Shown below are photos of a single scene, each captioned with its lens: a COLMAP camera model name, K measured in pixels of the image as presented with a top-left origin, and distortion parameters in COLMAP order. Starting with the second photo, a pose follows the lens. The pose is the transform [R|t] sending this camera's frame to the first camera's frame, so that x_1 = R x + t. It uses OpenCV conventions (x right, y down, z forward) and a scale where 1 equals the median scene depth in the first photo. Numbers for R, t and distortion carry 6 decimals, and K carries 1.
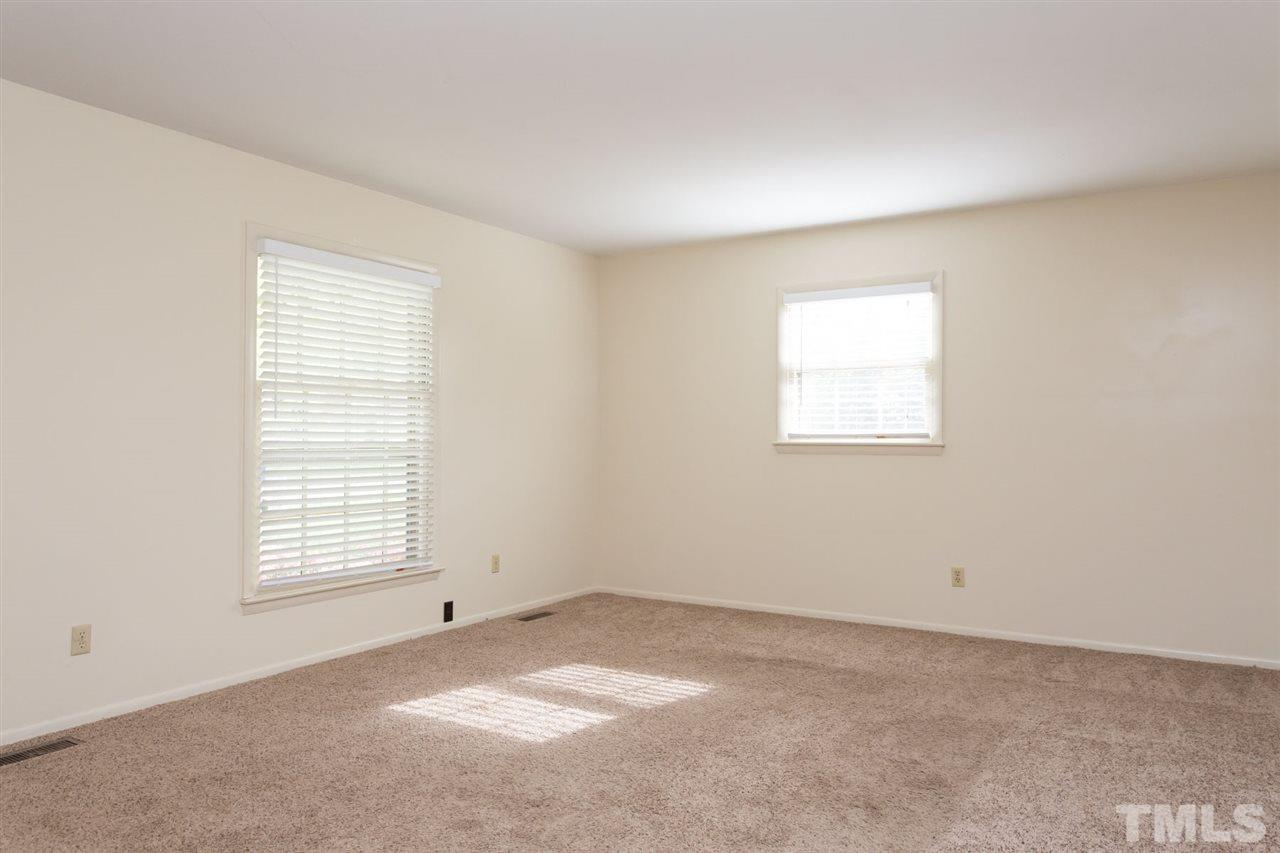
lens RADIAL K [[913.1, 0, 638.2], [0, 913.1, 428.3], [0, 0, 1]] dist [-0.000664, 0.000853]
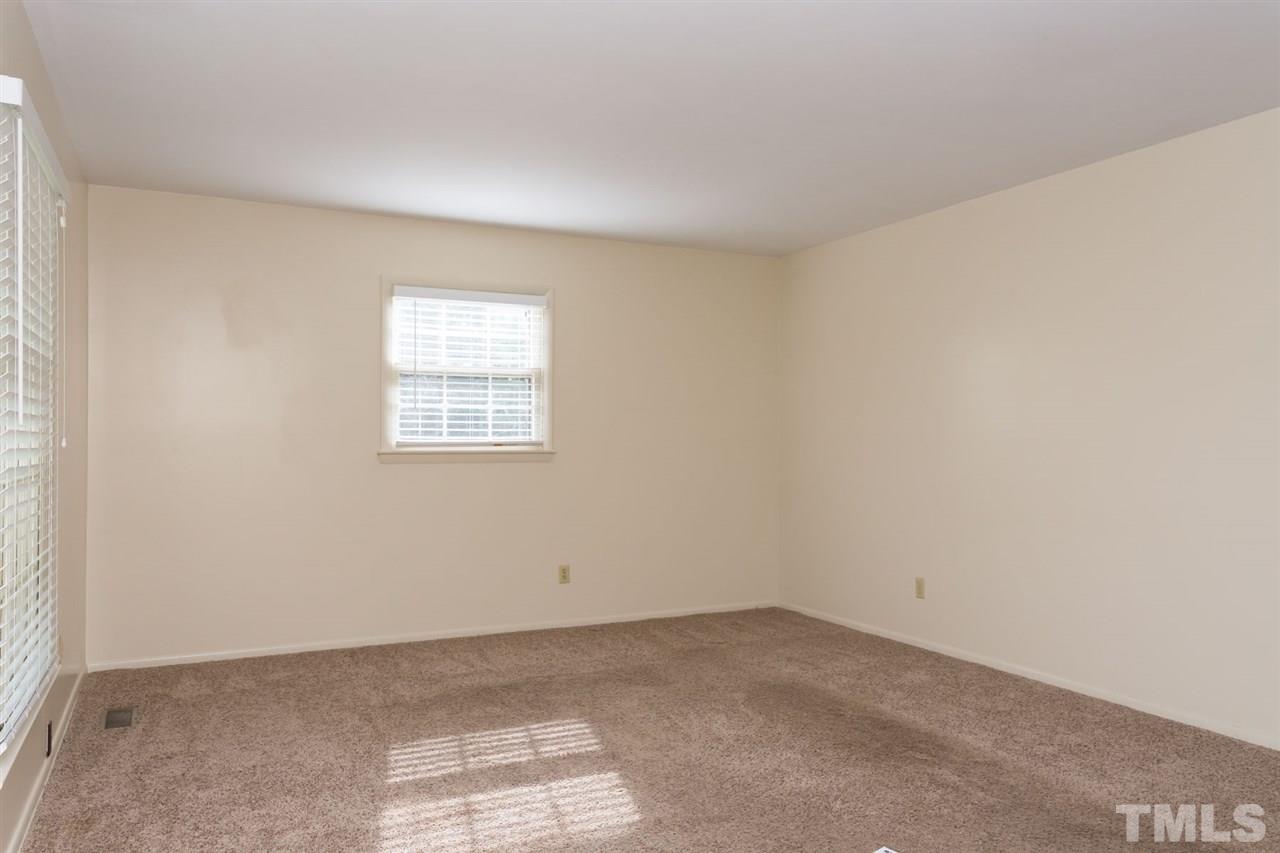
lens RADIAL K [[913.1, 0, 640.2], [0, 913.1, 431.9], [0, 0, 1]] dist [-0.000664, 0.000853]
pose [[0.527802, 0.002024, 0.849365, -0.506137], [-0.004735, 0.999989, 0.000560, -0.005690], [-0.849354, -0.004317, 0.527805, 0.349761]]
